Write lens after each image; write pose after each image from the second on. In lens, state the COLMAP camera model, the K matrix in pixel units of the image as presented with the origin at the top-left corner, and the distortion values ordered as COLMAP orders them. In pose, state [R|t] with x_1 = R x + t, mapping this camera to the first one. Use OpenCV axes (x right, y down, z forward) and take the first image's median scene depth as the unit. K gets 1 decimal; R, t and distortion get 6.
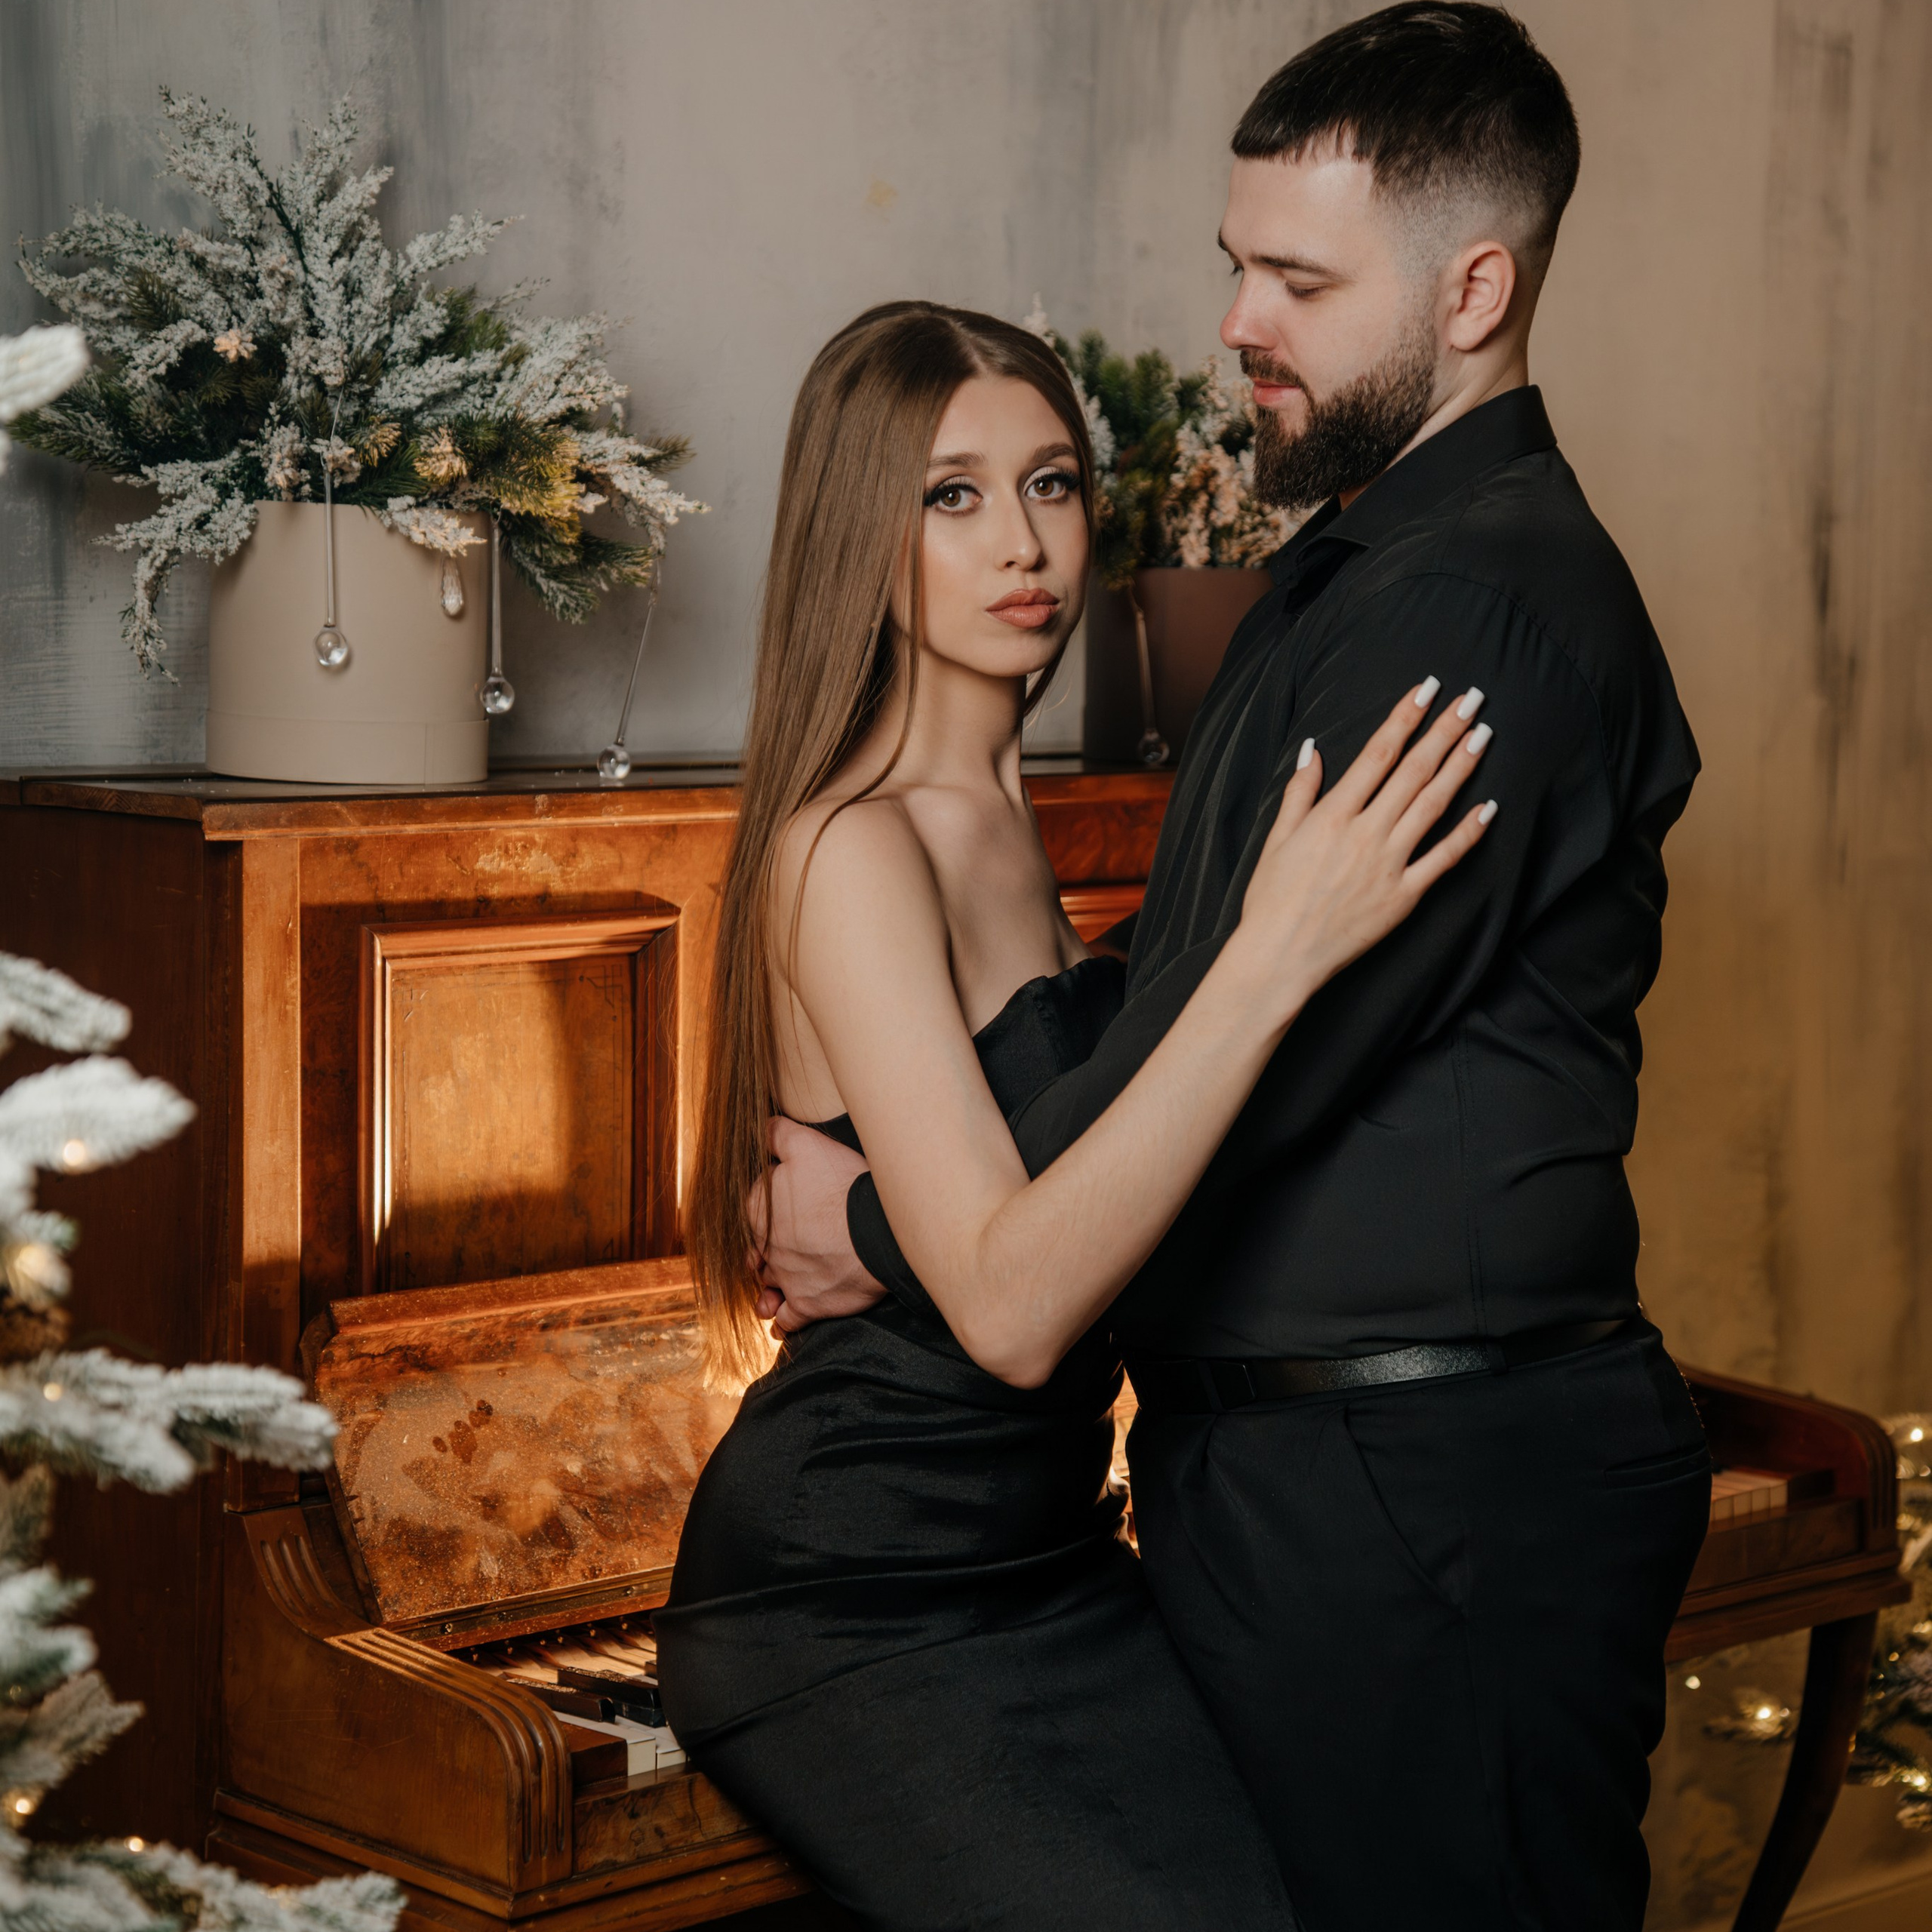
lens RADIAL K [[4998.0, 0, 966.0], [0, 4998.0, 966.0], [0, 0, 1]] dist [0.279791, 0.627144]
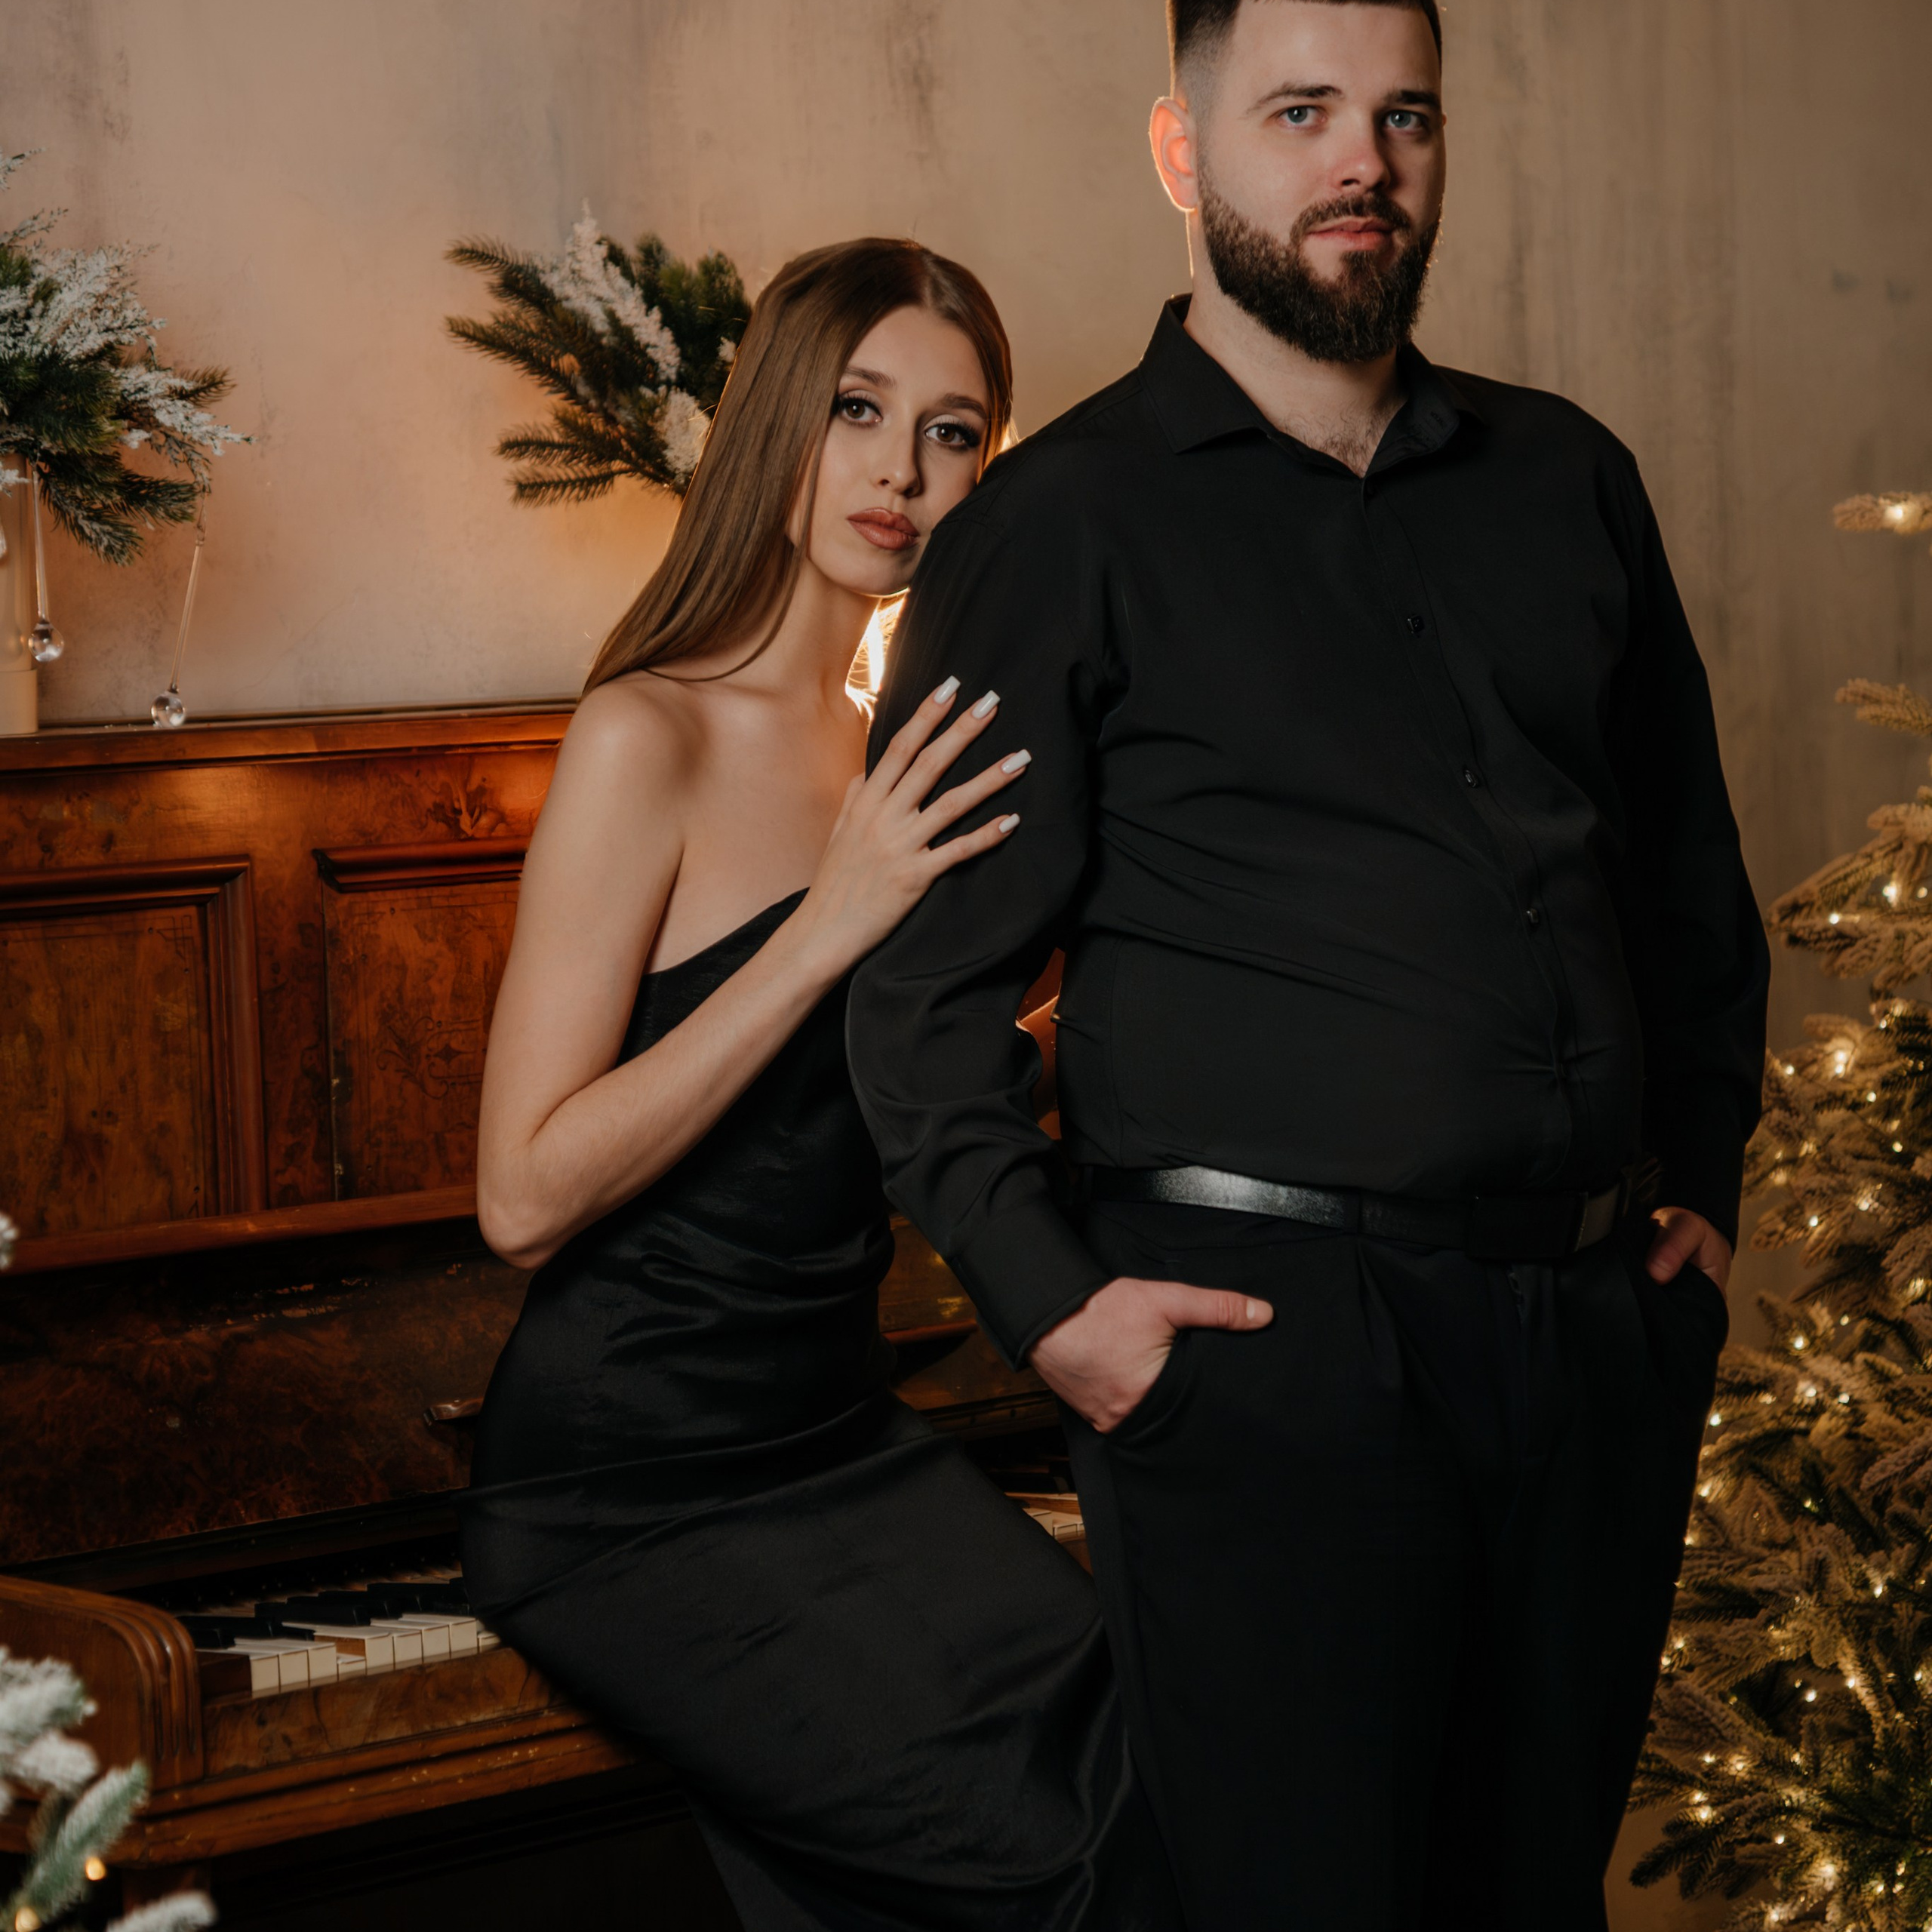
lens RADIAL K [[5840.6, 0, 966.0], [0, 5840.6, 966.0], [0, 0, 1]] dist [0.469270, -1.710401]
pose [[0.996073, -0.055188, 0.069231, 0.001230], [0.055185, 0.998474, 0.001949, 0.016315], [-0.069233, 0.001879, 0.997599, -0.154339]]
